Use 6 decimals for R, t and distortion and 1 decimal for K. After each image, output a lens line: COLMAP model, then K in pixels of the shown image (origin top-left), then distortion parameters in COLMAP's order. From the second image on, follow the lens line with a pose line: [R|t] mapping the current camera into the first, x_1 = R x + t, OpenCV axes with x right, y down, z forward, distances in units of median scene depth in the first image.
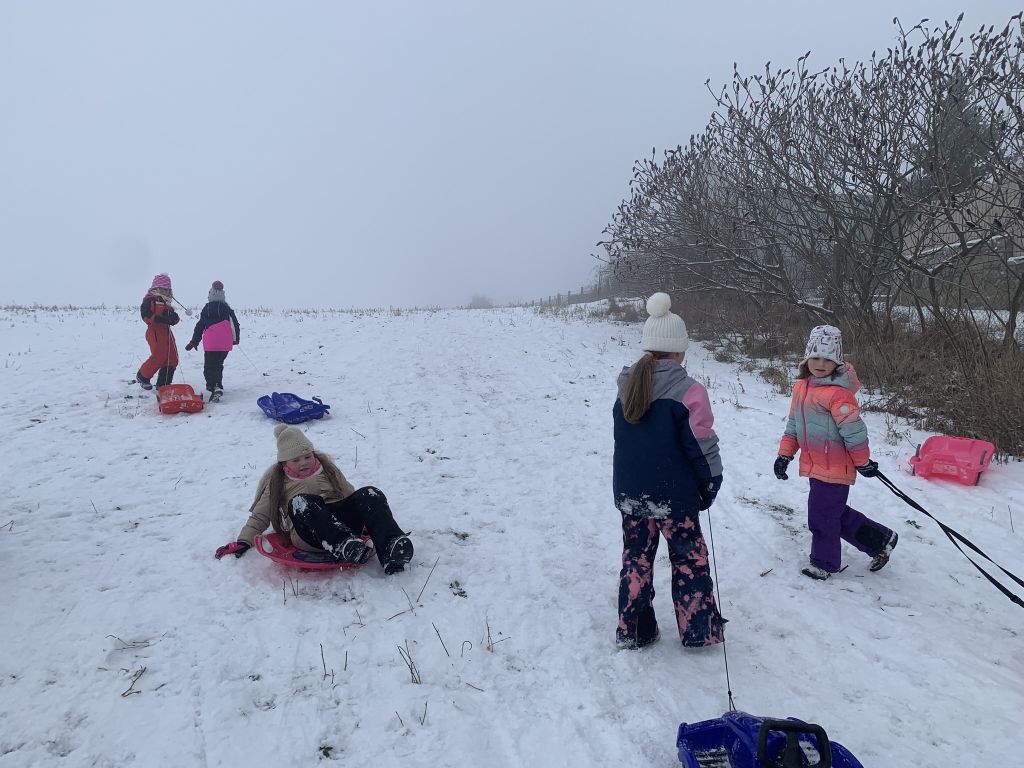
lens RADIAL K [[779.8, 0, 488.4], [0, 779.8, 382.7], [0, 0, 1]] dist [0.046215, -0.043426]
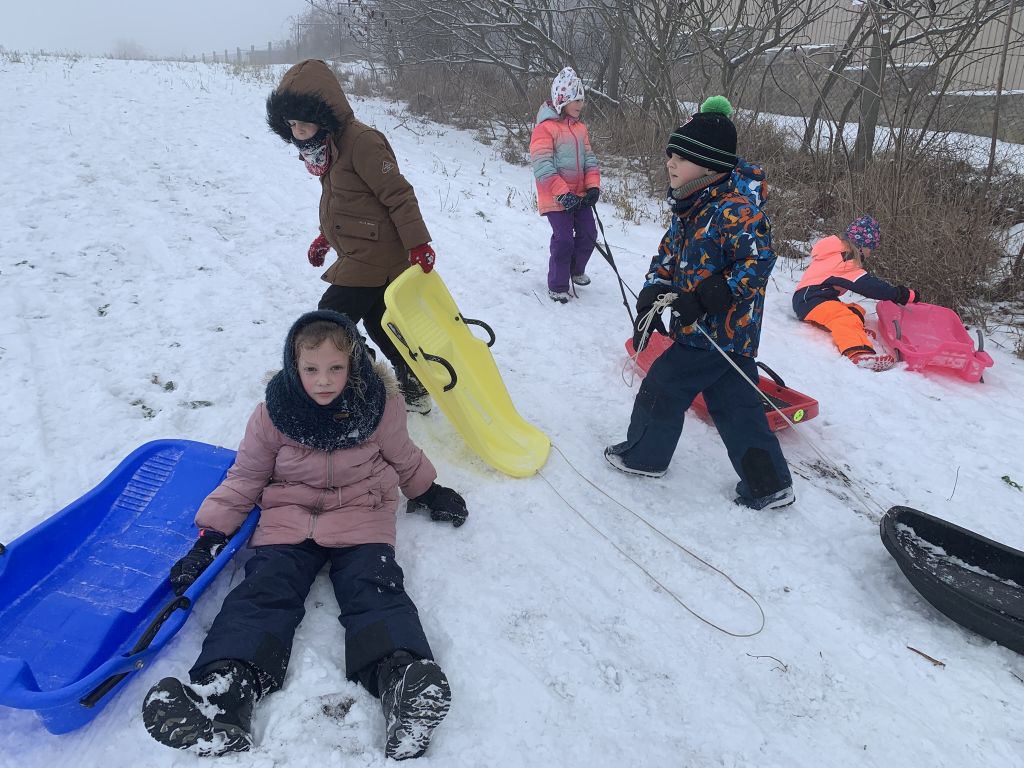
lens RADIAL K [[779.8, 0, 519.4], [0, 779.8, 382.6], [0, 0, 1]] dist [0.046215, -0.043426]
pose [[0.909290, -0.087099, 0.406947, -0.043880], [-0.028504, 0.962522, 0.269700, -0.031807], [-0.415186, -0.256835, 0.872729, 0.293756]]
